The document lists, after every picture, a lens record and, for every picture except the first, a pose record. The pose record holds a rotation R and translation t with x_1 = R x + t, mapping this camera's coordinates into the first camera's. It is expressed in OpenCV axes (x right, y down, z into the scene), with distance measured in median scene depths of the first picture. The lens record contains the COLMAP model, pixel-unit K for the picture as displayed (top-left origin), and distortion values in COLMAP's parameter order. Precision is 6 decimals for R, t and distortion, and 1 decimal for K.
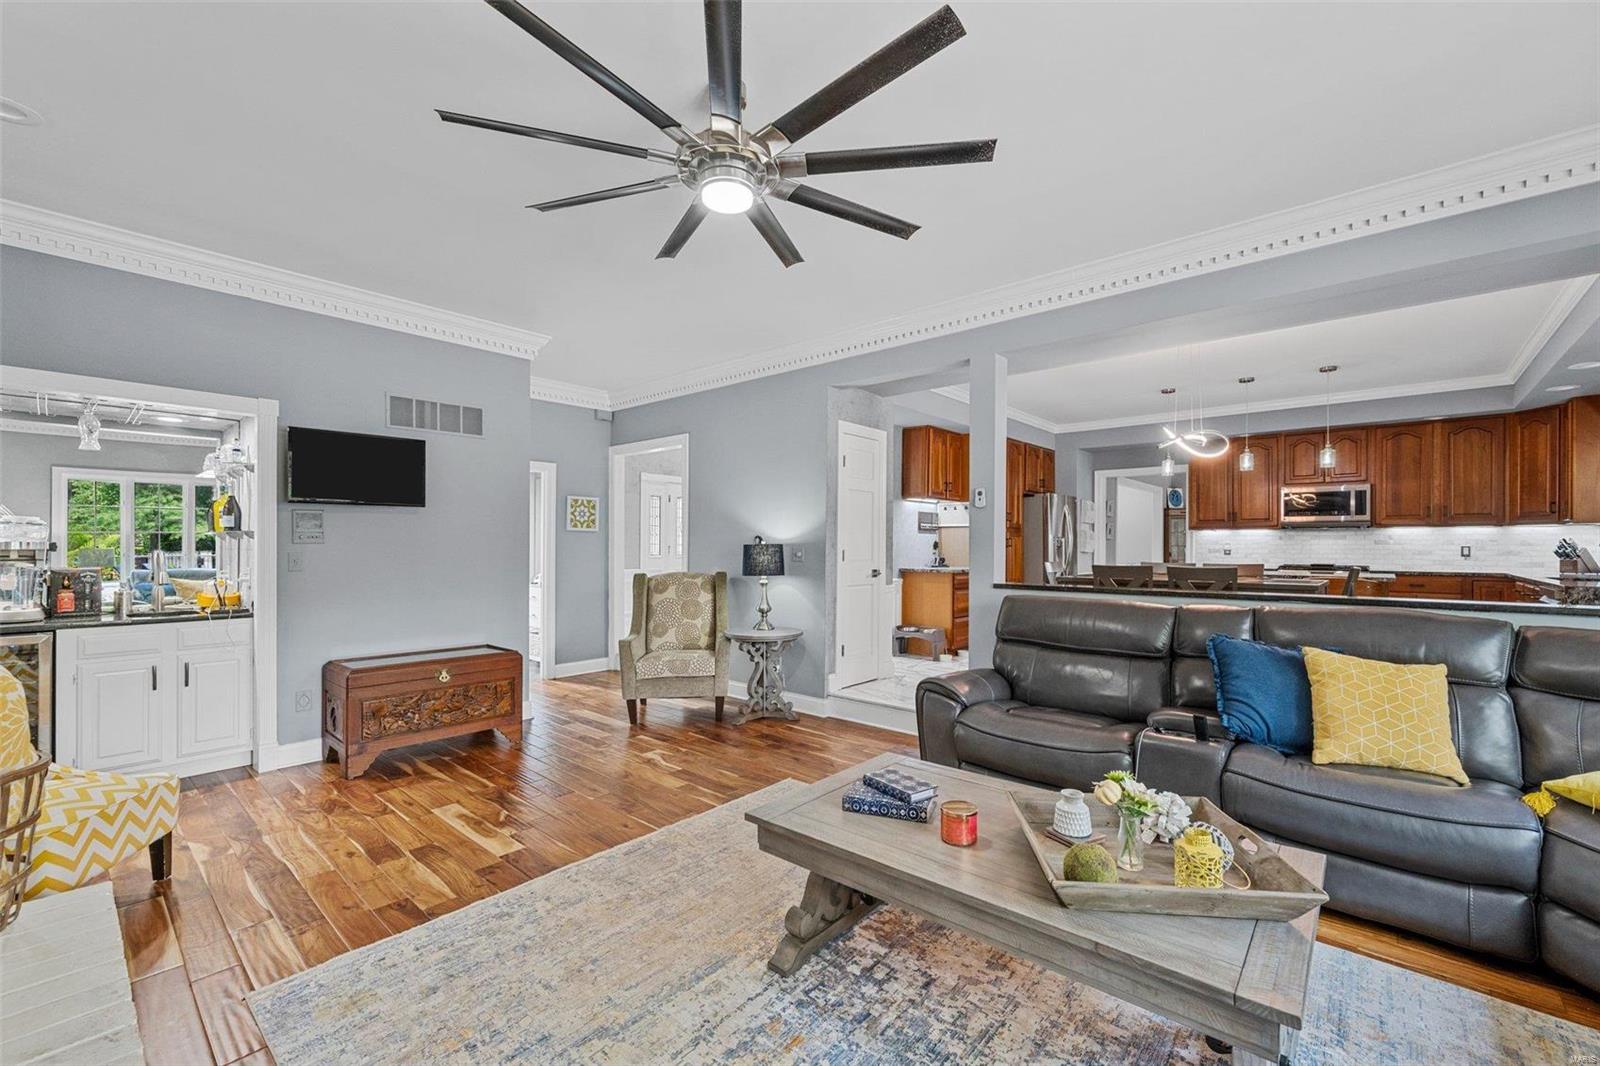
lens RADIAL K [[654.9, 0, 806.7], [0, 654.9, 541.9], [0, 0, 1]] dist [0.002078, -0.000305]
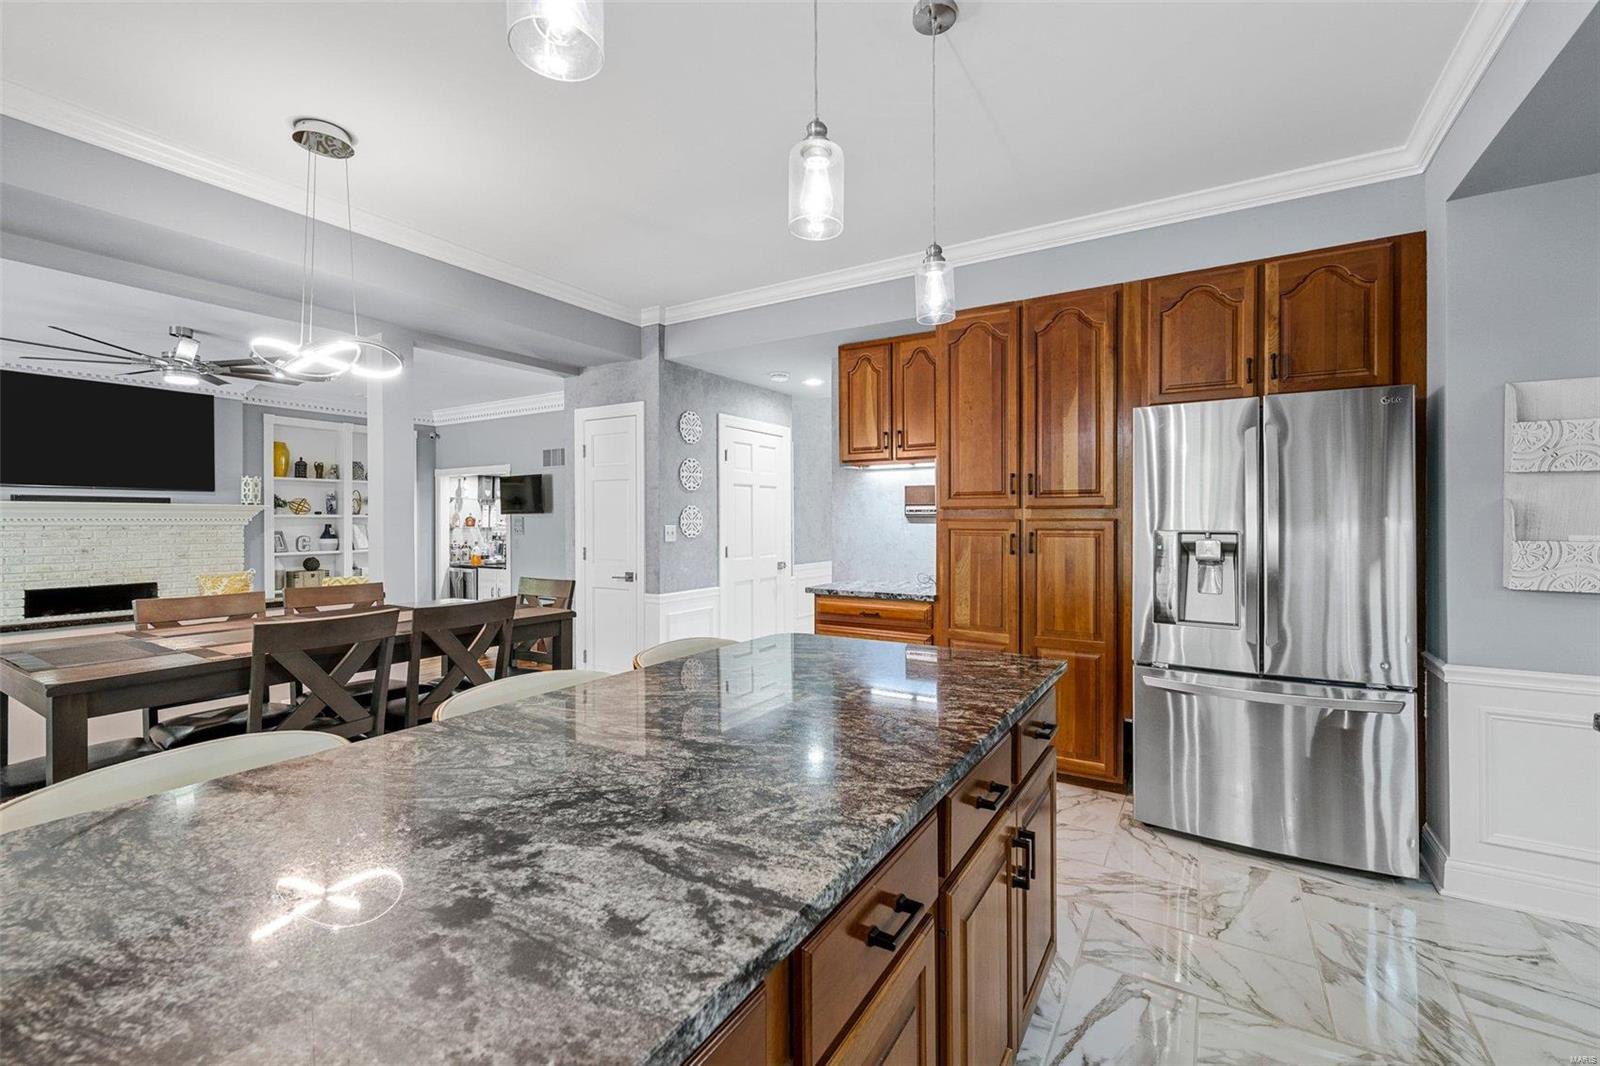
lens RADIAL K [[654.9, 0, 830.9], [0, 654.9, 517.7], [0, 0, 1]] dist [0.002078, -0.000305]
pose [[0.195253, -0.006338, -0.980732, 0.822985], [0.009558, 0.999944, -0.004559, -0.017791], [0.980706, -0.008483, 0.195303, 0.925291]]
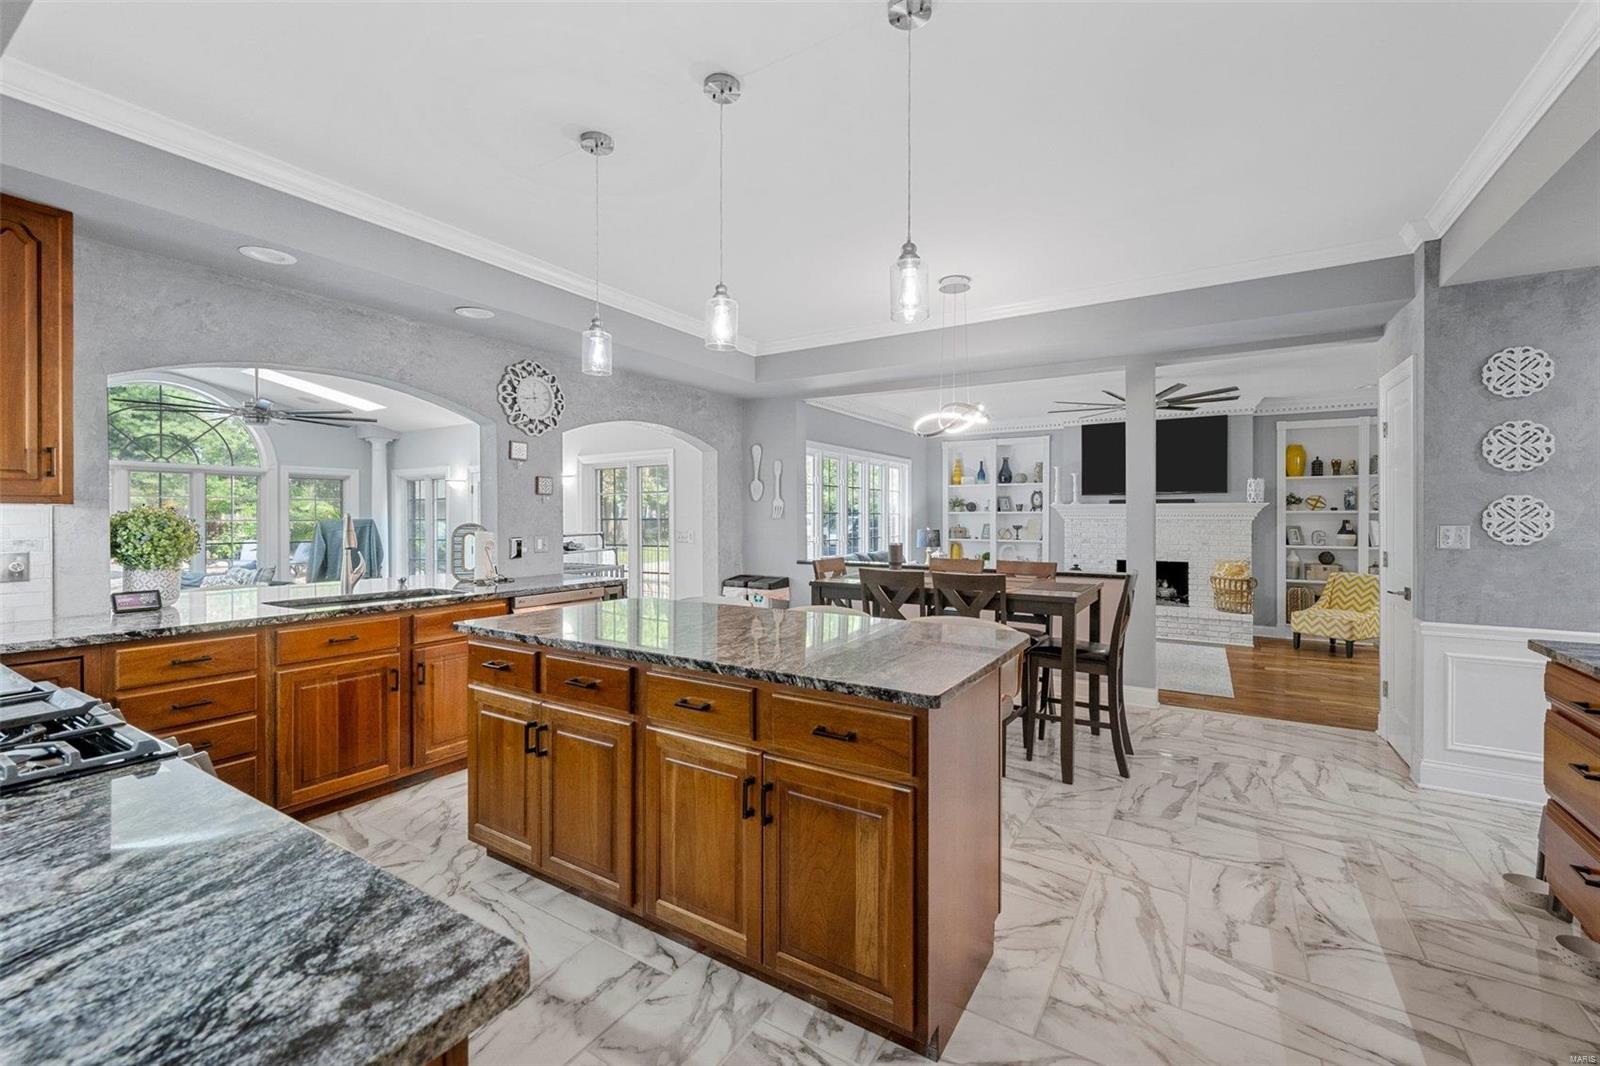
lens RADIAL K [[654.9, 0, 806.0], [0, 654.9, 518.0], [0, 0, 1]] dist [0.002078, -0.000305]
pose [[-0.985330, -0.000008, -0.170659, 0.649587], [0.000761, 0.999990, -0.004444, -0.019019], [0.170657, -0.004509, -0.985320, 1.289903]]
